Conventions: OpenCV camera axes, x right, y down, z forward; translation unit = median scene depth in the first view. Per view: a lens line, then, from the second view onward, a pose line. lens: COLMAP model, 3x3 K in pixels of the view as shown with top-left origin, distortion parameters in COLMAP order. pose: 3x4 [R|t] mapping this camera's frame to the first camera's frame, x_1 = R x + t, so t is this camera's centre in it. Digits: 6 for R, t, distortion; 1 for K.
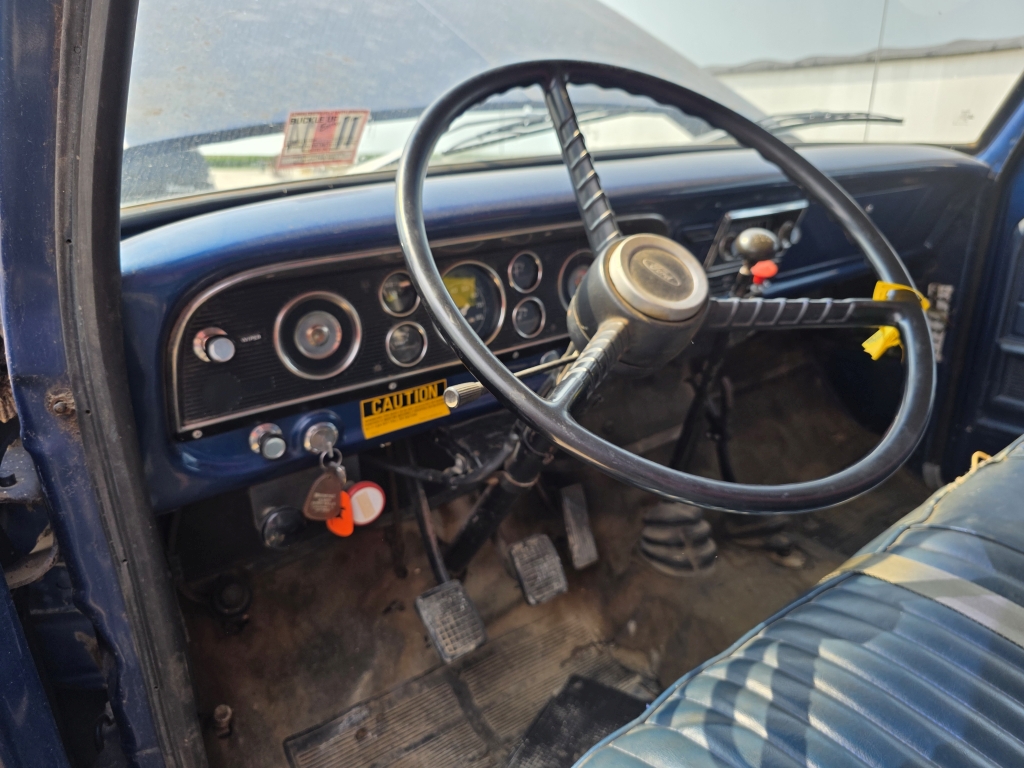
lens RADIAL K [[705.3, 0, 512.0], [0, 705.3, 384.0], [0, 0, 1]] dist [-0.009099, -0.002010]
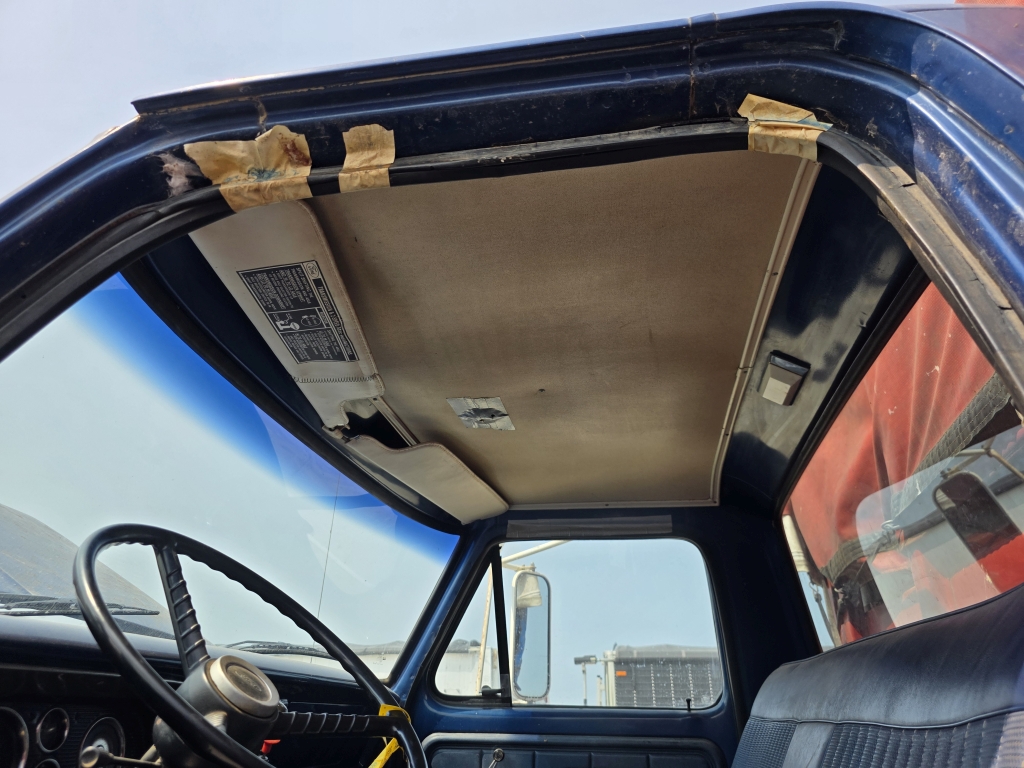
lens RADIAL K [[695.2, 0, 512.0], [0, 695.2, 384.0], [0, 0, 1]] dist [0.046022, -0.047528]
pose [[0.720990, 0.337106, 0.605420, -0.279182], [0.199699, 0.735541, -0.647380, 0.256672], [-0.663546, 0.587656, 0.462998, -0.179192]]
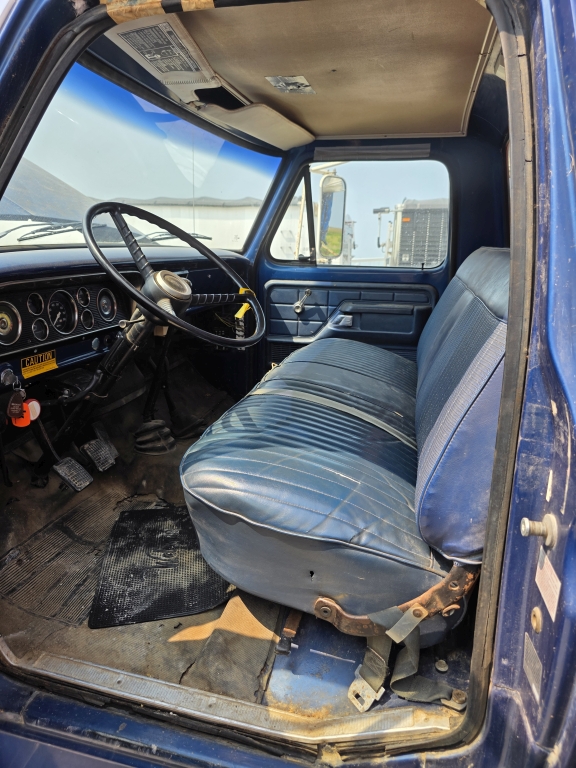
lens RADIAL K [[521.4, 0, 288.0], [0, 521.4, 384.0], [0, 0, 1]] dist [0.046022, -0.047528]
pose [[0.771849, -0.120080, 0.624363, -0.511499], [0.176521, 0.983870, -0.028996, 0.241805], [-0.610810, 0.132594, 0.780596, -0.534351]]
